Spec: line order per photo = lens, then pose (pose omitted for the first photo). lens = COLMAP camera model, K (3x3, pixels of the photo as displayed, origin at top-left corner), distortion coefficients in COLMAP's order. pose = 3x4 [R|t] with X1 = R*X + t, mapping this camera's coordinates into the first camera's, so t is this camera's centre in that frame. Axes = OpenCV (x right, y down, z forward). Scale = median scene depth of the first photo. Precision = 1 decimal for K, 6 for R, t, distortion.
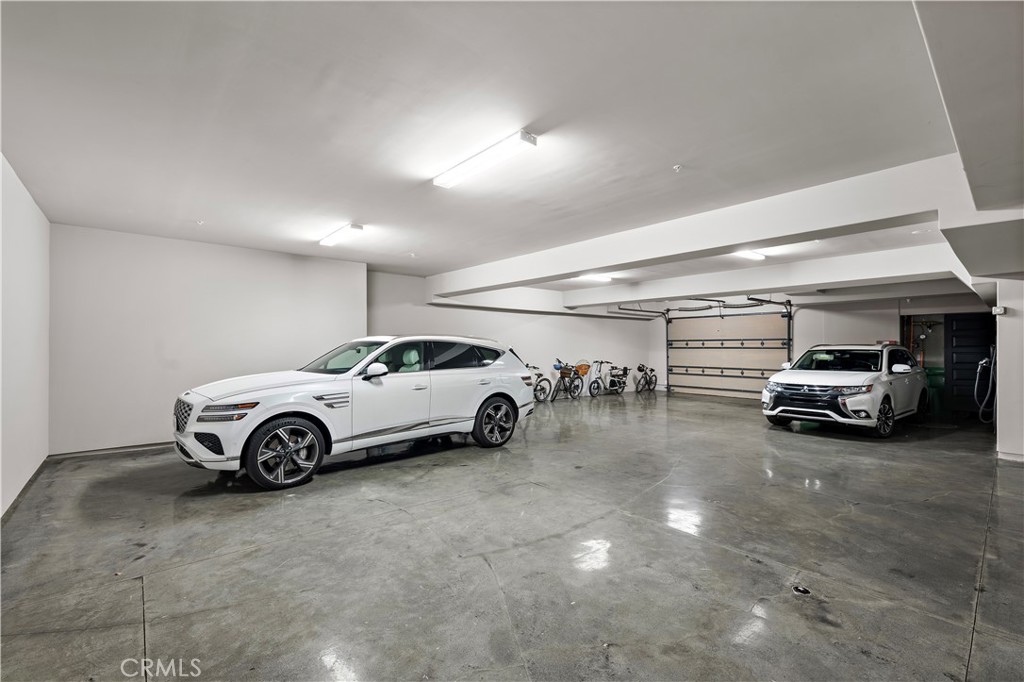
lens RADIAL K [[433.7, 0, 512.9], [0, 433.7, 345.8], [0, 0, 1]] dist [0.000932, 0.000153]
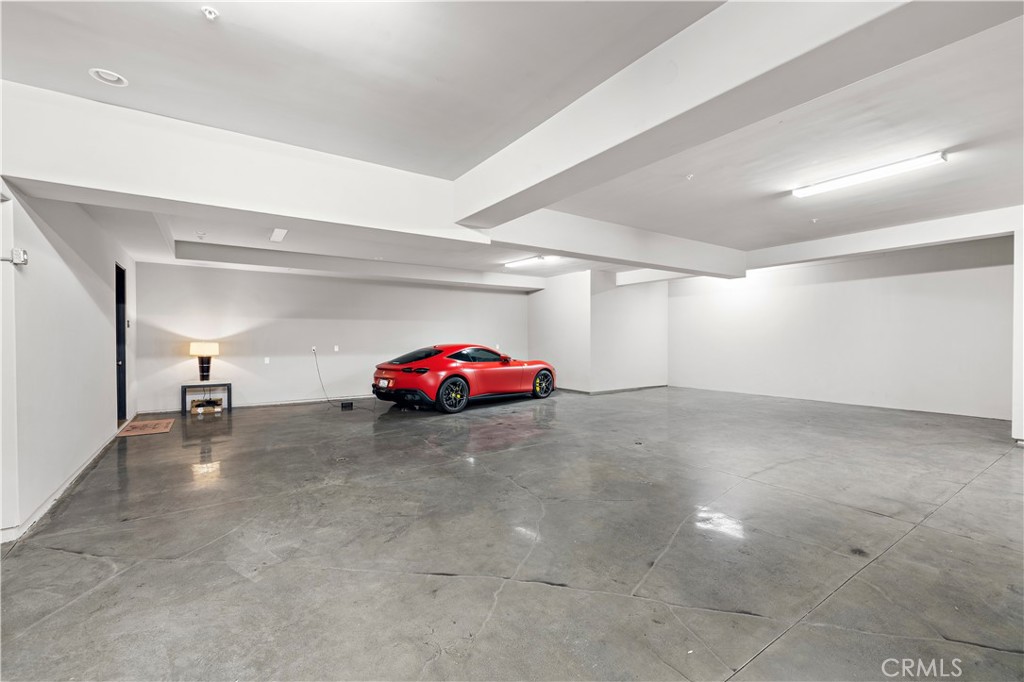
lens RADIAL K [[433.7, 0, 507.9], [0, 433.7, 346.2], [0, 0, 1]] dist [0.000932, 0.000153]
pose [[-0.991798, -0.000085, 0.127817, 0.675918], [0.001003, 0.999964, 0.008445, 0.034675], [-0.127813, 0.008504, -0.991762, 2.105695]]
